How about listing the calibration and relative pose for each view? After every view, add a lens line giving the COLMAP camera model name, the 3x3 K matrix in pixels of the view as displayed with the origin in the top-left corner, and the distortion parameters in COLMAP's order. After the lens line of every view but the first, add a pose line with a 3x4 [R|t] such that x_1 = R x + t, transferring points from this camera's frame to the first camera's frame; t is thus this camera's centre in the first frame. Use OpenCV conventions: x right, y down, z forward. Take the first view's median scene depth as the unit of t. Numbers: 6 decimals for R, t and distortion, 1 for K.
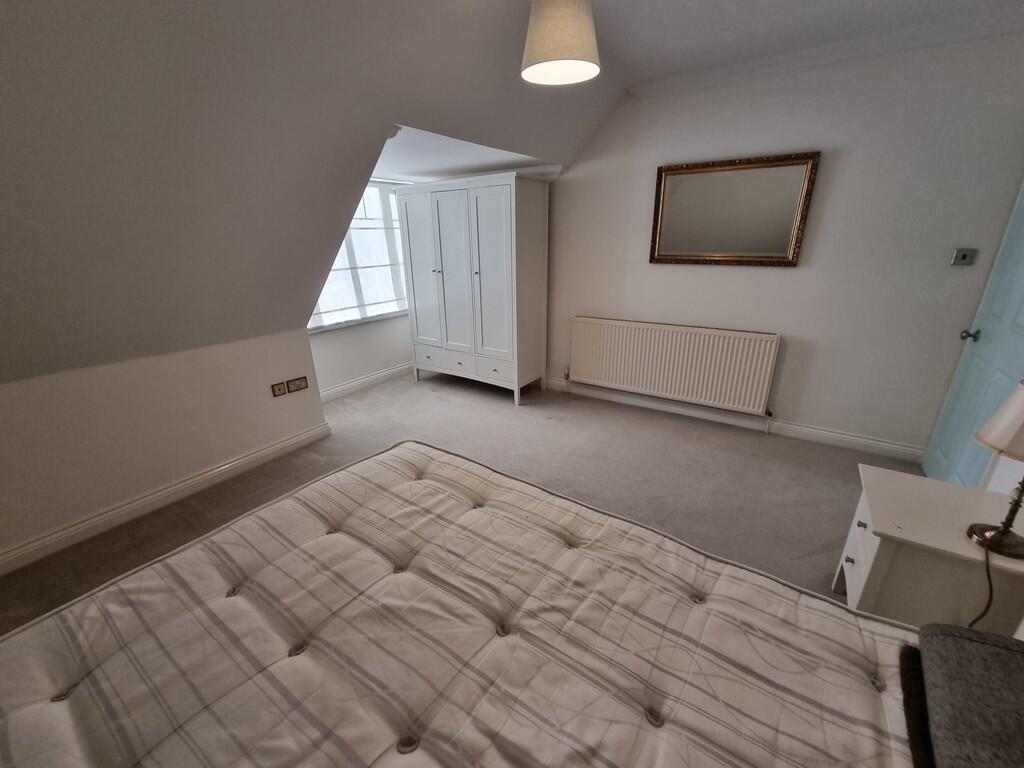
lens RADIAL K [[421.8, 0, 511.8], [0, 421.8, 383.1], [0, 0, 1]] dist [-0.007029, 0.001156]
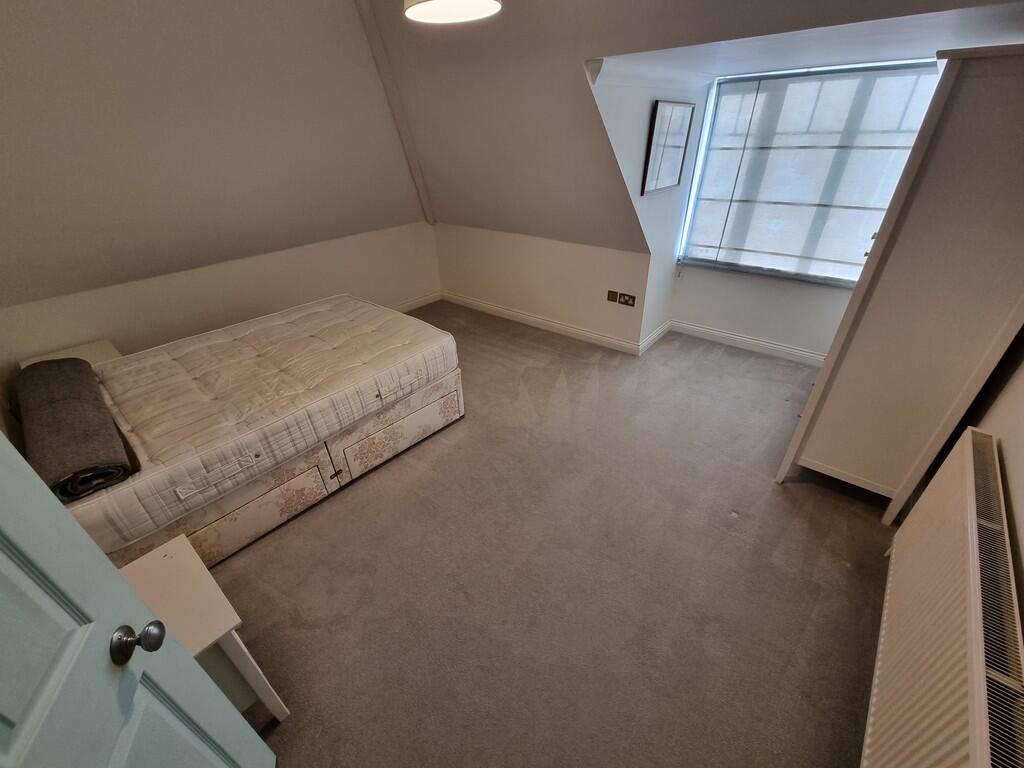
lens RADIAL K [[421.8, 0, 512.5], [0, 421.8, 392.1], [0, 0, 1]] dist [-0.007029, 0.001156]
pose [[-0.111998, 0.539038, -0.834802, 0.595803], [-0.295940, 0.783875, 0.545857, -0.319709], [0.948618, 0.308186, 0.071730, 0.663598]]
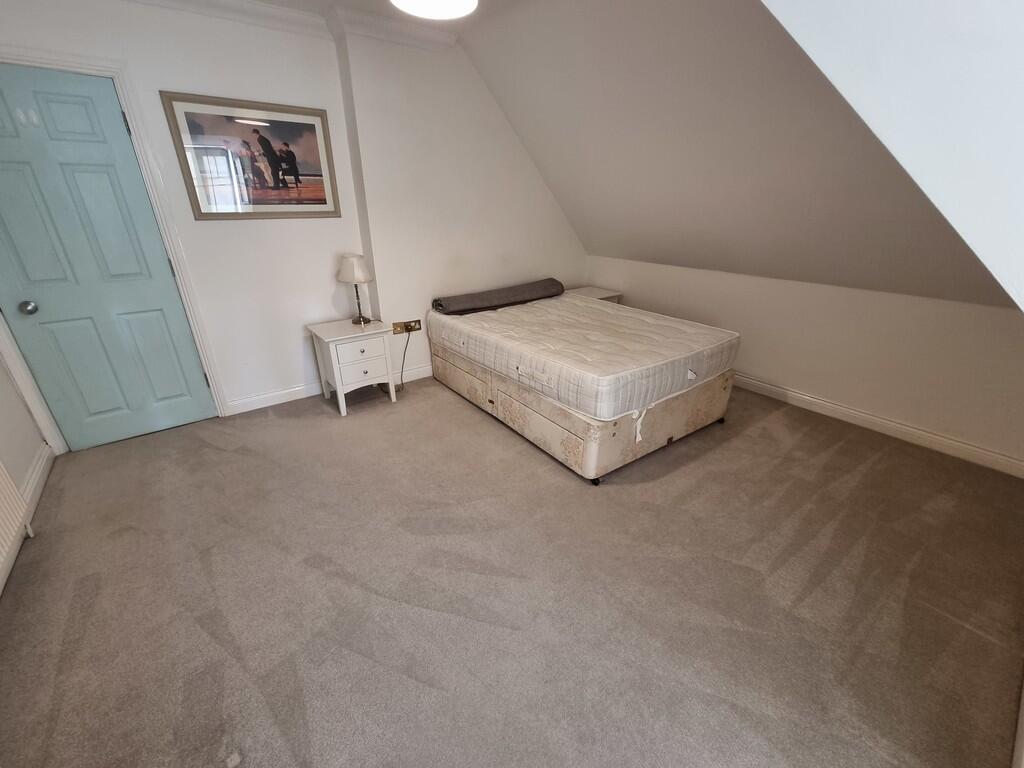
lens RADIAL K [[421.8, 0, 512.8], [0, 421.8, 385.1], [0, 0, 1]] dist [-0.007029, 0.001156]
pose [[-0.951108, -0.116171, 0.286178, -0.195175], [0.105733, 0.748115, 0.655091, -0.347830], [-0.290196, 0.653321, -0.699255, 1.073255]]
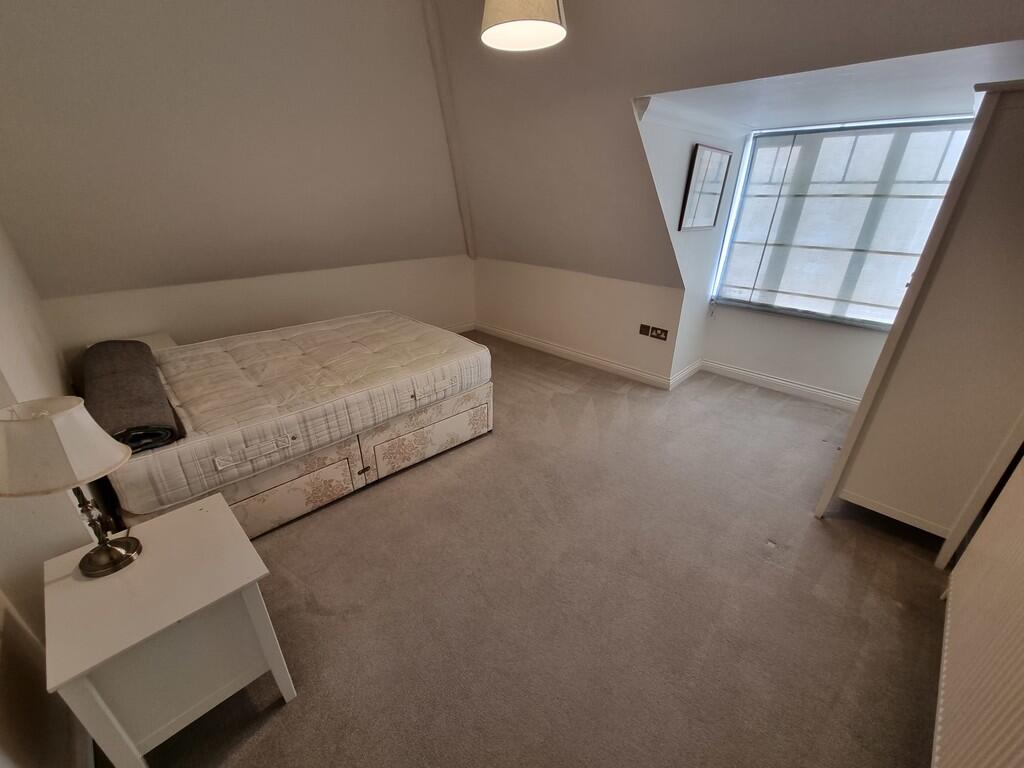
lens RADIAL K [[421.8, 0, 512.0], [0, 421.8, 391.9], [0, 0, 1]] dist [-0.007029, 0.001156]
pose [[-0.189863, 0.424890, -0.885110, 0.640126], [-0.330011, 0.821438, 0.465115, -0.260290], [0.924686, 0.380404, -0.015742, 0.668095]]
